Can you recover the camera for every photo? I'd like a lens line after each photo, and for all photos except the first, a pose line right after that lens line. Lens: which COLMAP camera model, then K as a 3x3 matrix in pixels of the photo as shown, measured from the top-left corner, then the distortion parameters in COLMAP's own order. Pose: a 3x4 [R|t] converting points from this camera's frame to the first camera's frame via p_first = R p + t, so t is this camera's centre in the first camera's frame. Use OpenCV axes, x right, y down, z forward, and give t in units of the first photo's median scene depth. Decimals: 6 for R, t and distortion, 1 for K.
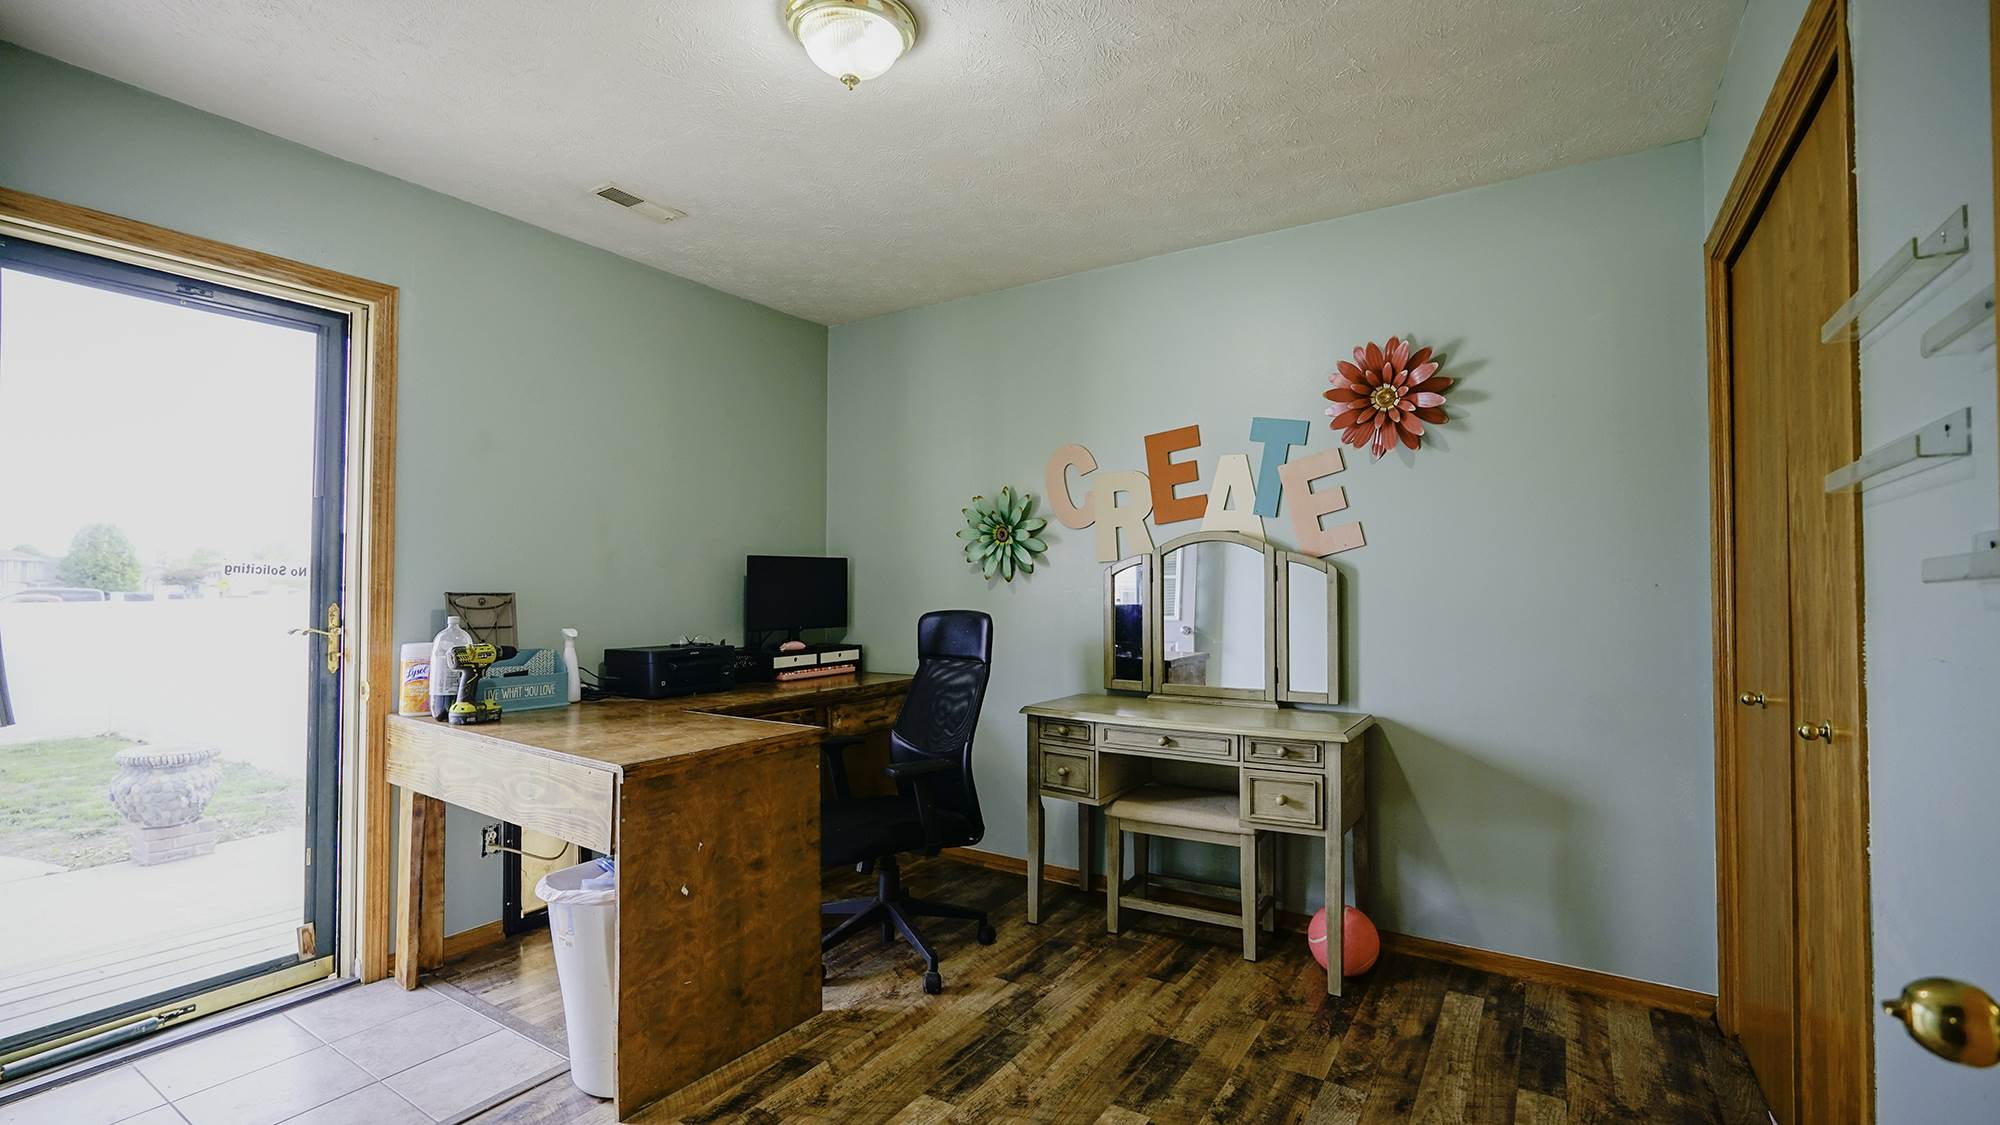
lens RADIAL K [[881.3, 0, 998.8], [0, 881.3, 561.5], [0, 0, 1]] dist [-0.014978, 0.008905]
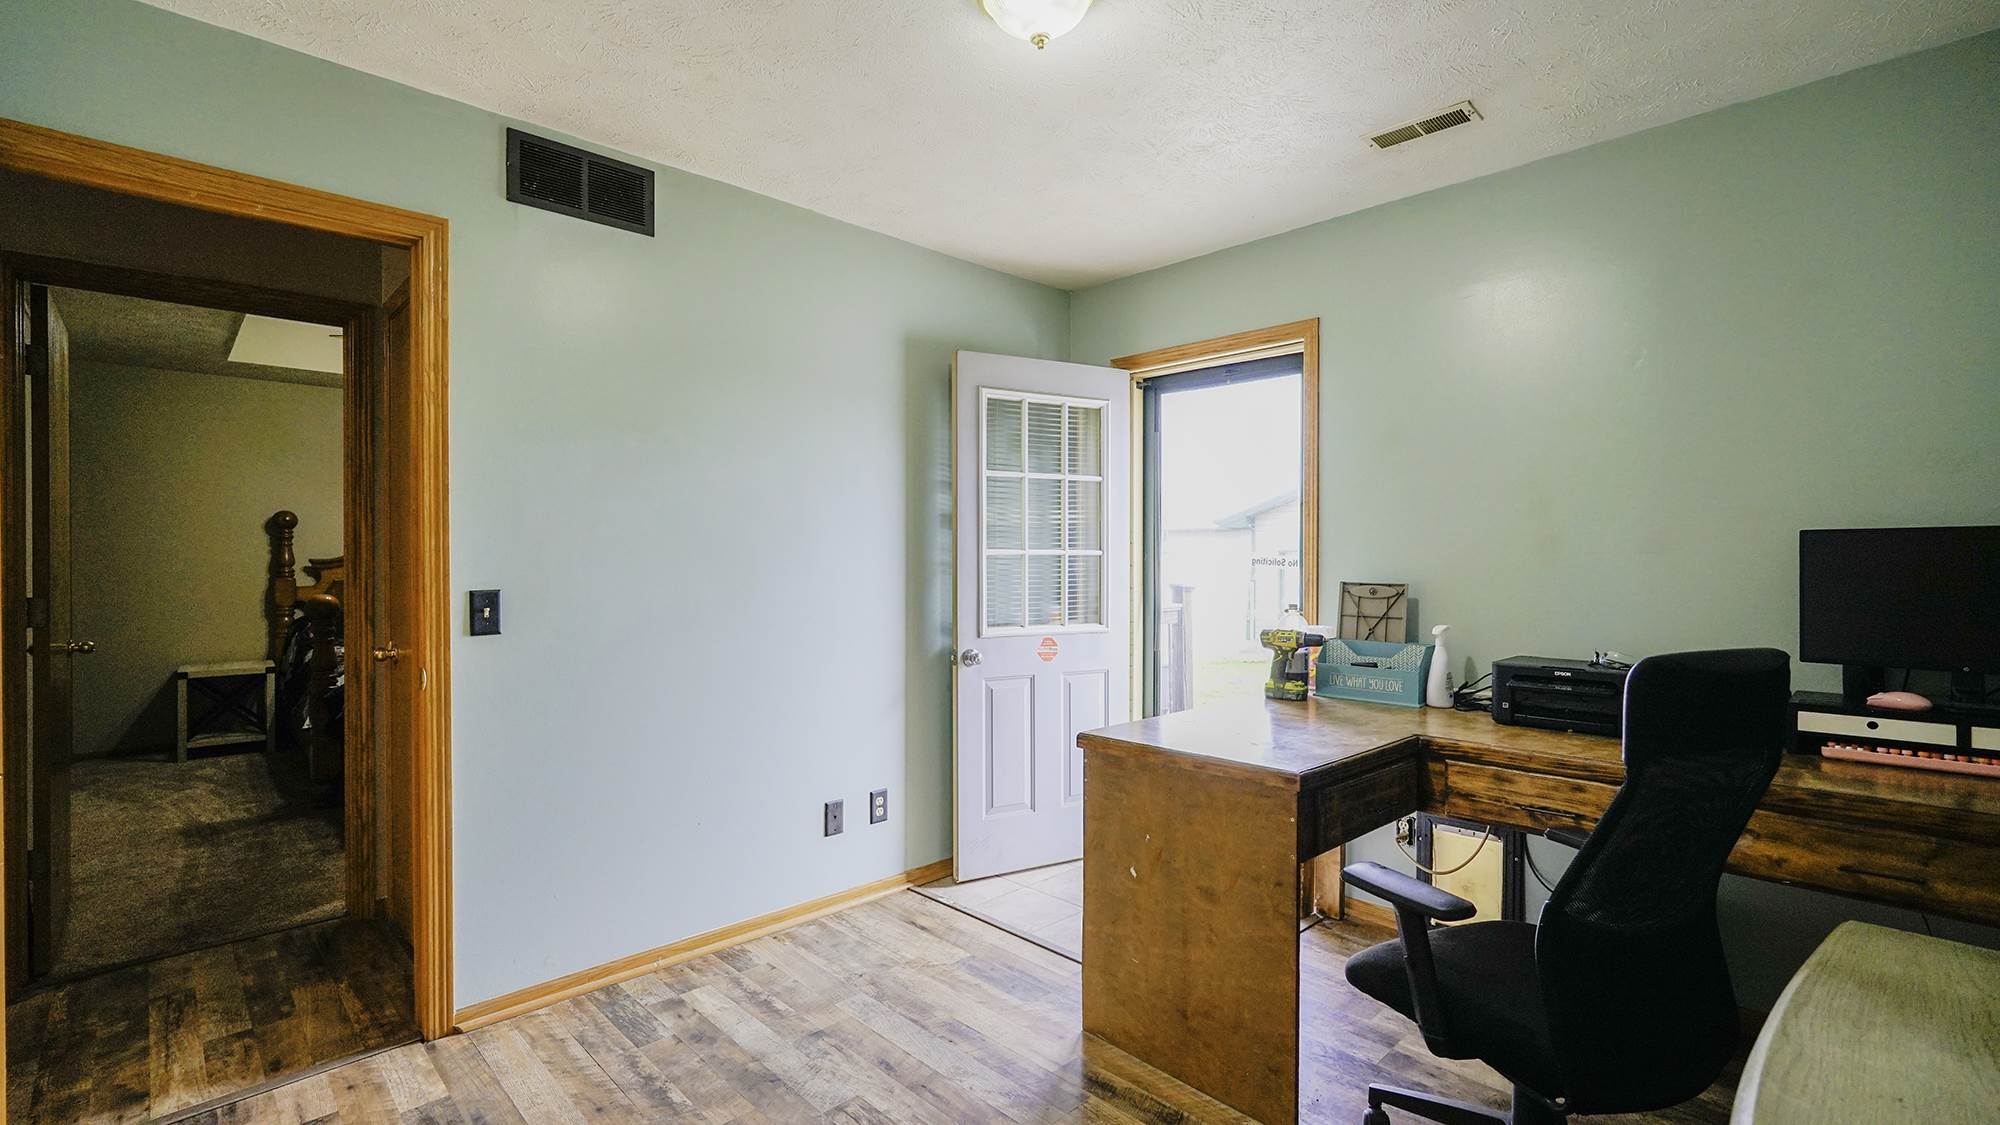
lens RADIAL K [[881.3, 0, 998.8], [0, 881.3, 561.5], [0, 0, 1]] dist [-0.014978, 0.008905]
pose [[-0.216226, 0.002975, -0.976339, 0.542280], [0.026185, 0.999653, -0.002753, 0.001539], [0.975992, -0.026160, -0.216229, 0.832880]]
